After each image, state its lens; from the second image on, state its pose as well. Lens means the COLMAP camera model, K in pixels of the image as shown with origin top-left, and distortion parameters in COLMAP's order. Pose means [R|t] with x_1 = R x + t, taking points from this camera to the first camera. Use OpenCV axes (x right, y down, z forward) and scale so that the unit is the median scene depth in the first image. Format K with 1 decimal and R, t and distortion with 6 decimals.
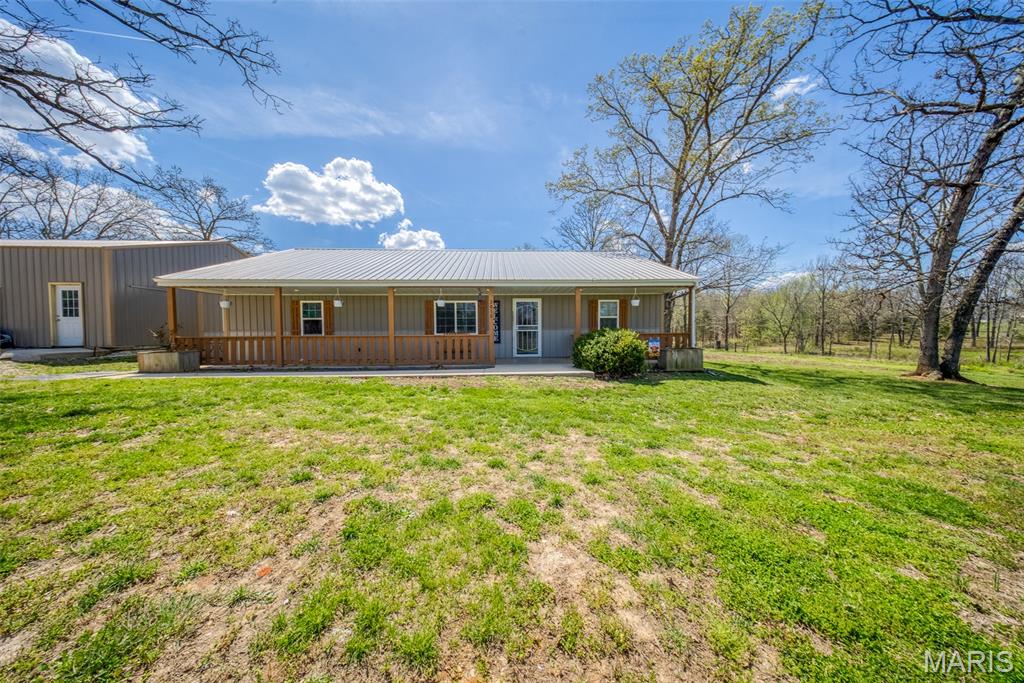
lens RADIAL K [[300.0, 0, 510.4], [0, 300.0, 340.8], [0, 0, 1]] dist [-0.000853, -0.000191]
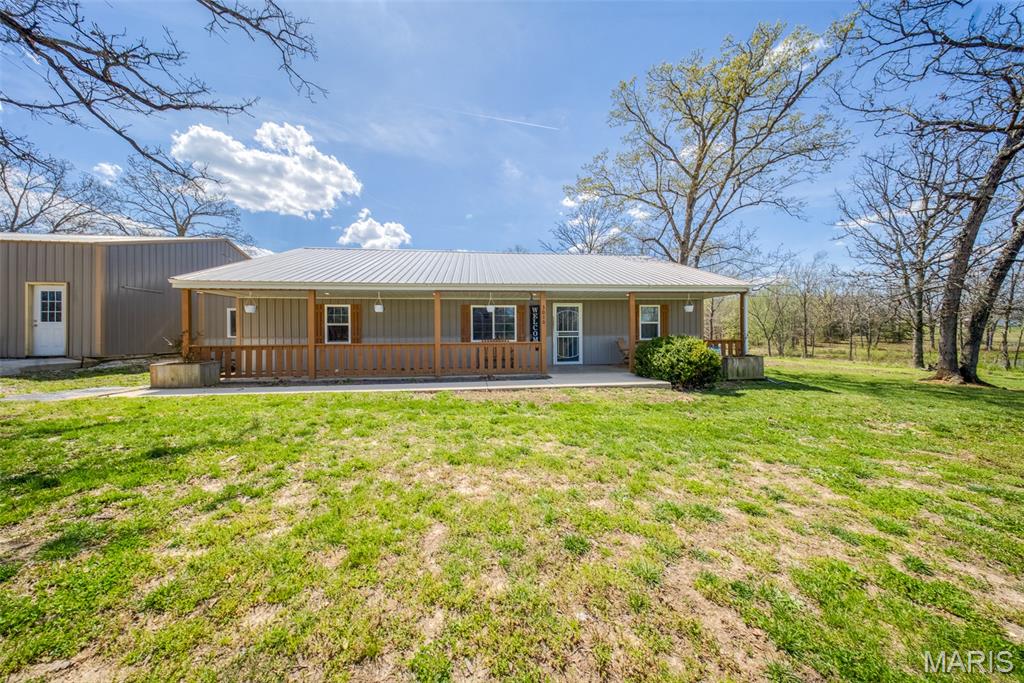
lens RADIAL K [[305.2, 0, 508.5], [0, 305.2, 333.2], [0, 0, 1]] dist [-0.001245, -0.000084]
pose [[0.998170, -0.000677, 0.060461, -0.247329], [0.002702, 0.999437, -0.033428, -0.017435], [-0.060405, 0.033530, 0.997611, 0.055776]]
